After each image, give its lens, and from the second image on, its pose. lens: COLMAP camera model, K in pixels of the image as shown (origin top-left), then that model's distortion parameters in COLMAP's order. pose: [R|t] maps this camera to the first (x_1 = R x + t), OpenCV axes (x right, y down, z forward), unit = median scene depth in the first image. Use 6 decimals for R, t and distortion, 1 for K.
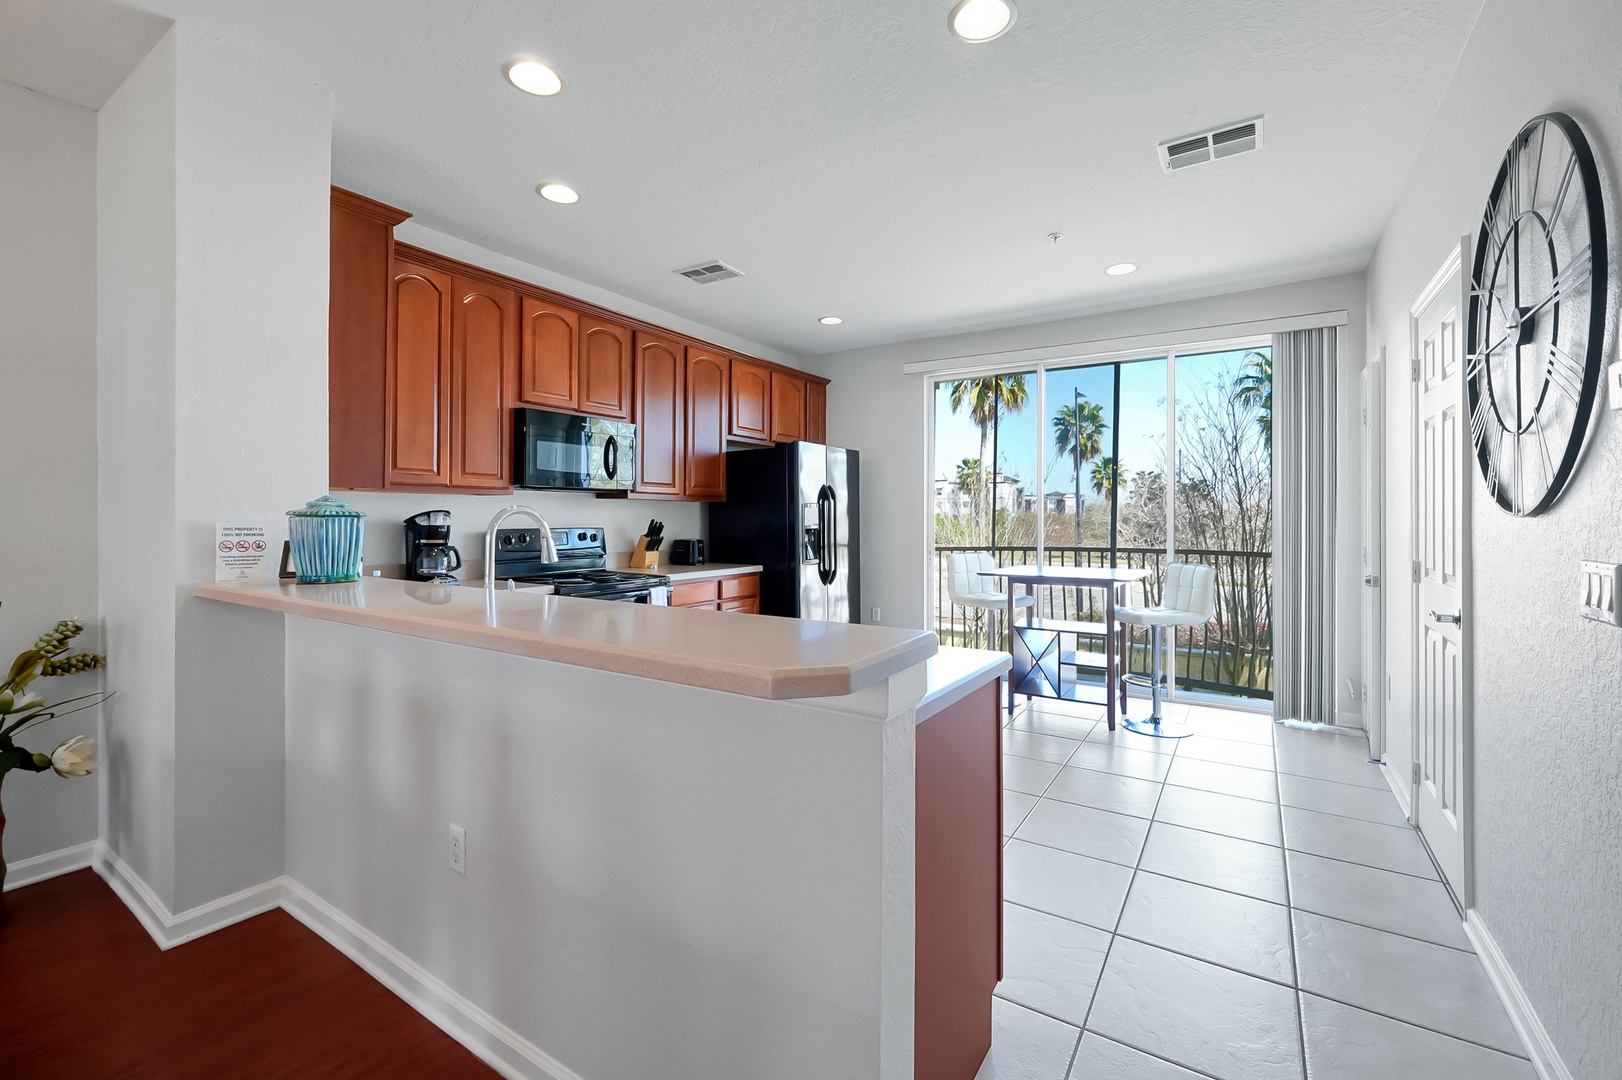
lens RADIAL K [[677.0, 0, 825.0], [0, 677.0, 511.5], [0, 0, 1]] dist [-0.008321, -0.000172]
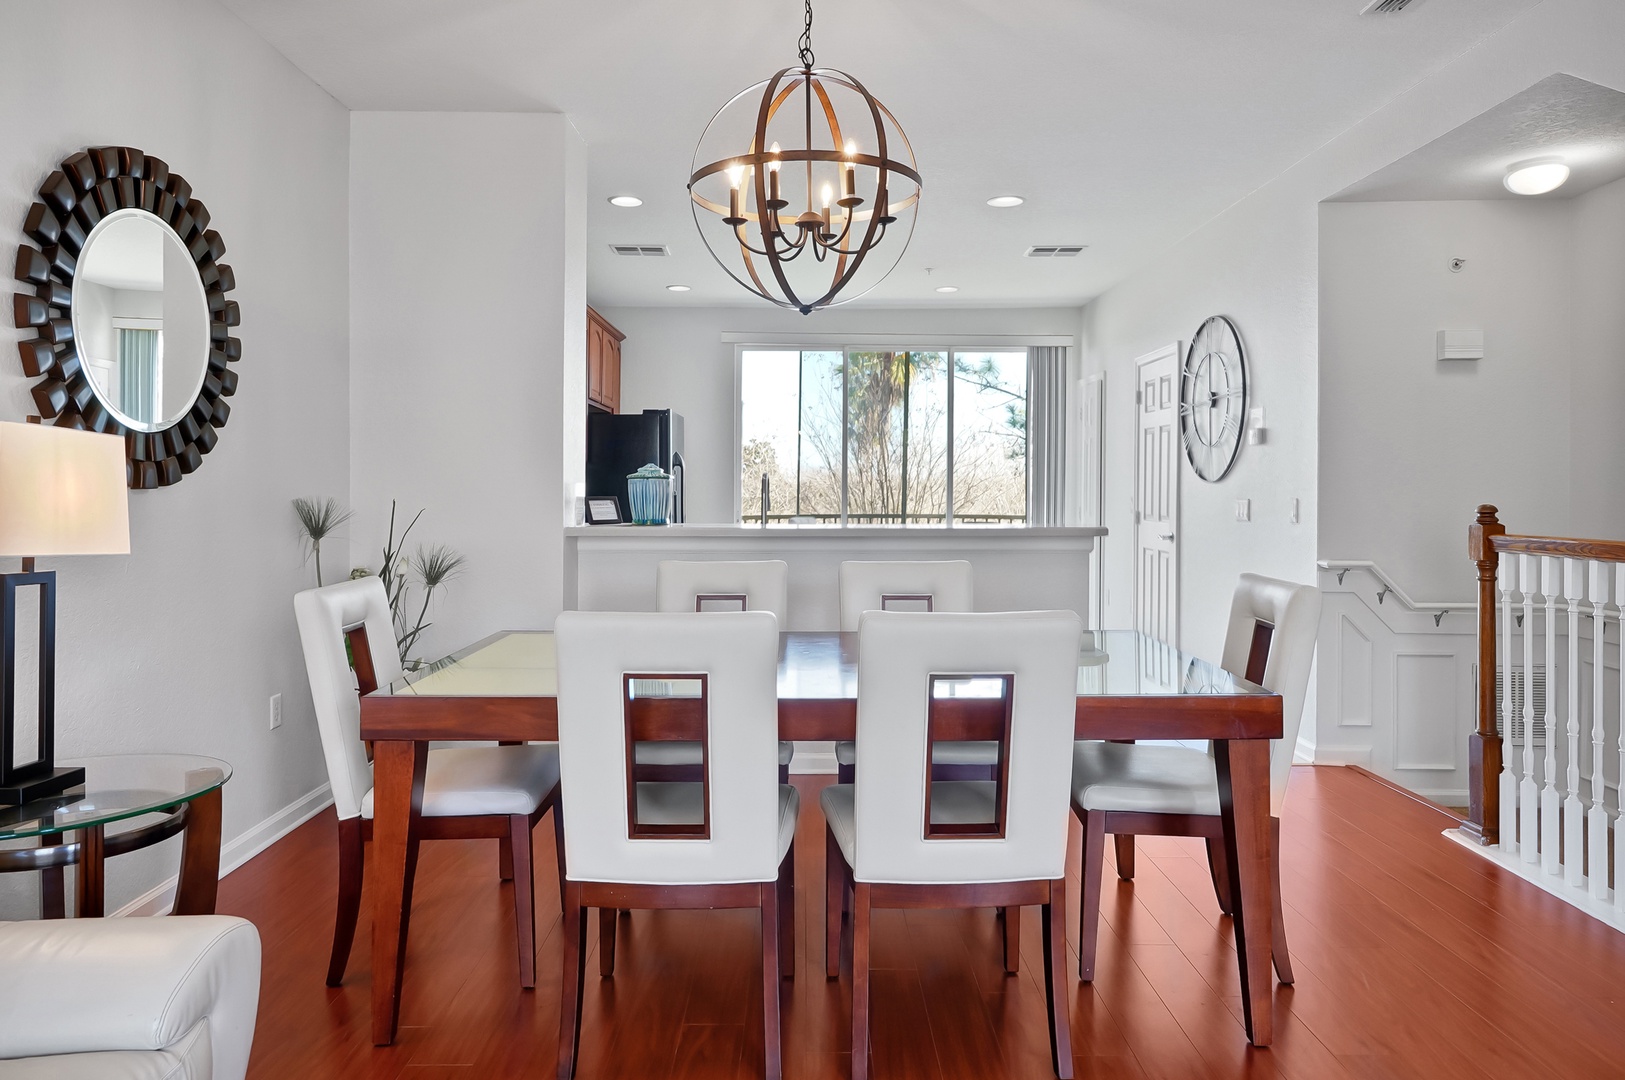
lens RADIAL K [[1074.5, 0, 815.5], [0, 1074.5, 490.4], [0, 0, 1]] dist [0.024912, 0.000432]
pose [[0.832039, 0.001942, 0.554714, -0.872273], [-0.006237, 0.999963, 0.005854, 0.007839], [-0.554682, -0.008330, 0.832021, -0.538968]]
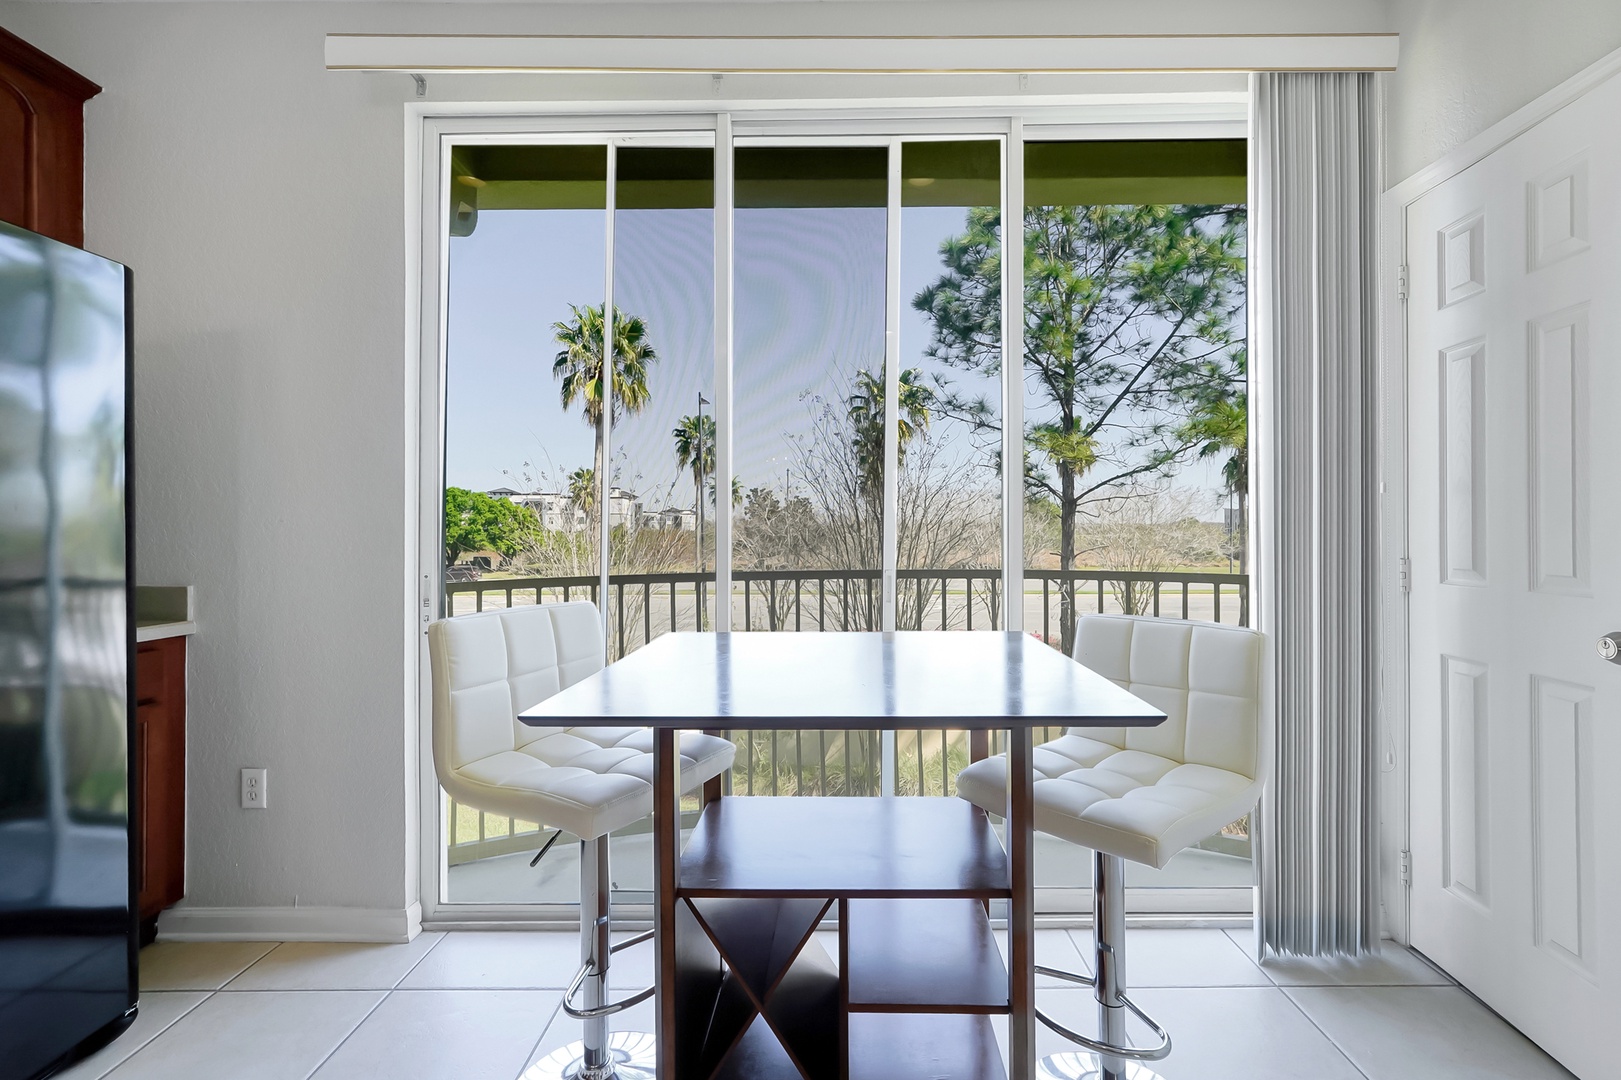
lens RADIAL K [[676.6, 0, 839.6], [0, 676.6, 527.6], [0, 0, 1]] dist [-0.008321, -0.000172]
pose [[0.841743, -0.001483, 0.539876, 0.212446], [0.001937, 0.999998, -0.000274, 0.036375], [-0.539875, 0.001276, 0.841744, 0.817775]]
